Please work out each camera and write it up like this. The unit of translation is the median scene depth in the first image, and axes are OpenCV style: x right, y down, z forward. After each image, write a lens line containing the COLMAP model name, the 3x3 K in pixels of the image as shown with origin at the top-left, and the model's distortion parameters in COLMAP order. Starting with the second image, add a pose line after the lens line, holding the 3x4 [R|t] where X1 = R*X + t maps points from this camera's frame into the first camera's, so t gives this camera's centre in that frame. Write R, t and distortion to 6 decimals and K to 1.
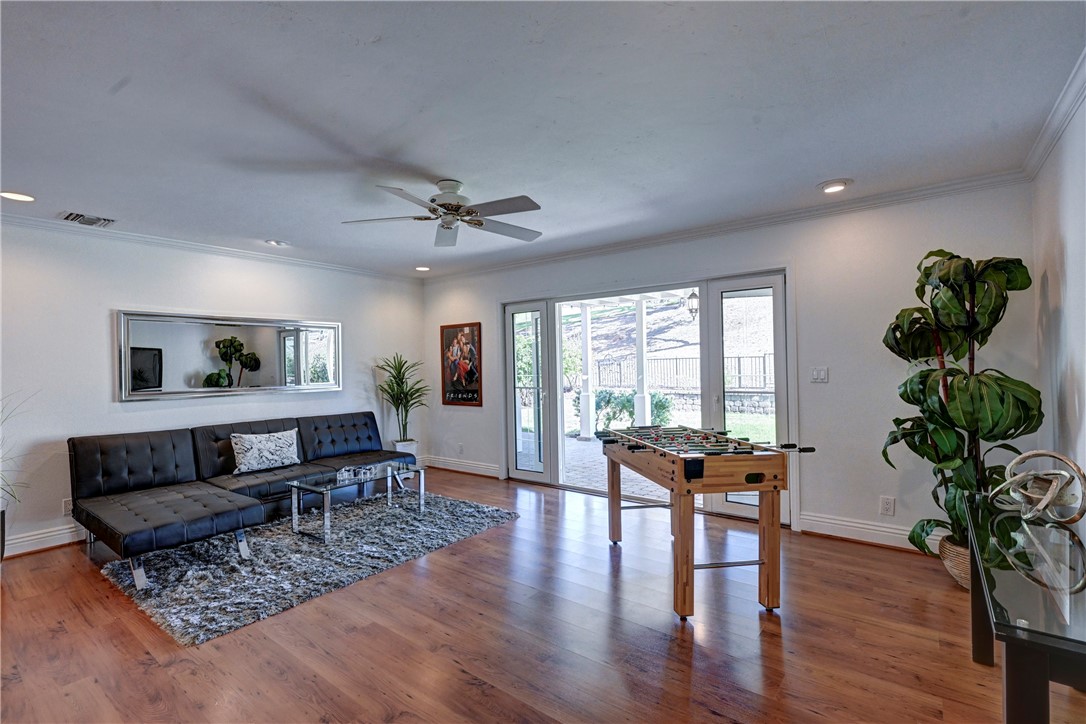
lens RADIAL K [[491.0, 0, 543.0], [0, 491.0, 362.0], [0, 0, 1]] dist [-0.000523, -0.000018]
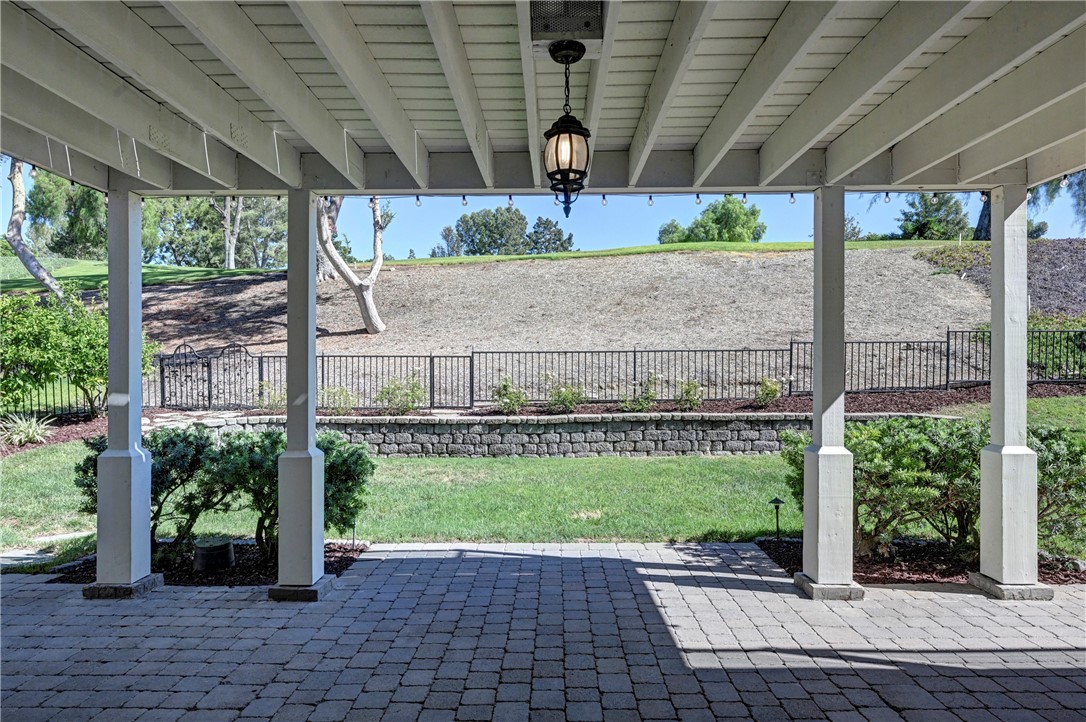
lens RADIAL K [[646.2, 0, 543.0], [0, 646.2, 361.0], [0, 0, 1]] dist [-0.000966, -0.000653]
pose [[0.797283, 0.018737, 0.603314, 0.046914], [-0.017493, 0.999816, -0.007933, 0.000145], [-0.603352, -0.004229, 0.797464, 0.435956]]
